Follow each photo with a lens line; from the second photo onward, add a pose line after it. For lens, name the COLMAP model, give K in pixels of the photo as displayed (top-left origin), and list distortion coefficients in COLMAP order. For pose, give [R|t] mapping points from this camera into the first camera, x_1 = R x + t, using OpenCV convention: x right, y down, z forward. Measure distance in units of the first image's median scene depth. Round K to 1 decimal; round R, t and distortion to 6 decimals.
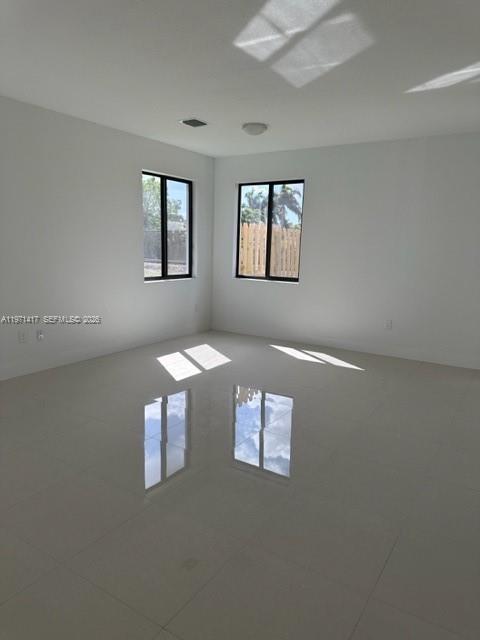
lens RADIAL K [[456.3, 0, 240.5], [0, 456.3, 325.1], [0, 0, 1]] dist [-0.005342, -0.004253]
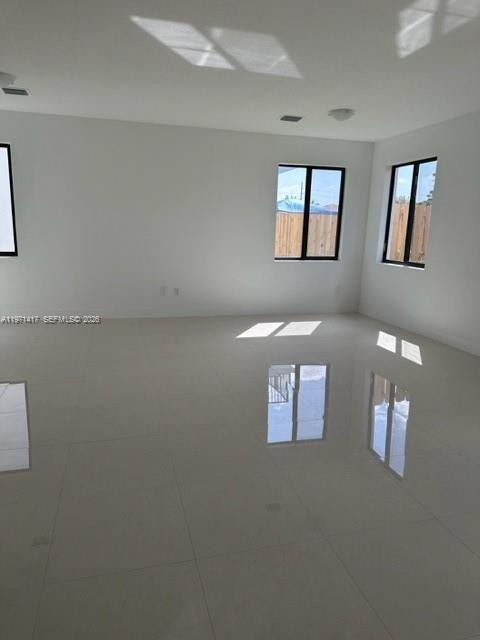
lens RADIAL K [[456.3, 0, 237.4], [0, 456.3, 321.1], [0, 0, 1]] dist [-0.005342, -0.004253]
pose [[0.763904, 0.121275, -0.633833, 0.437577], [-0.113465, 0.992123, 0.053079, 0.005512], [0.635277, 0.031371, 0.771647, 0.050796]]
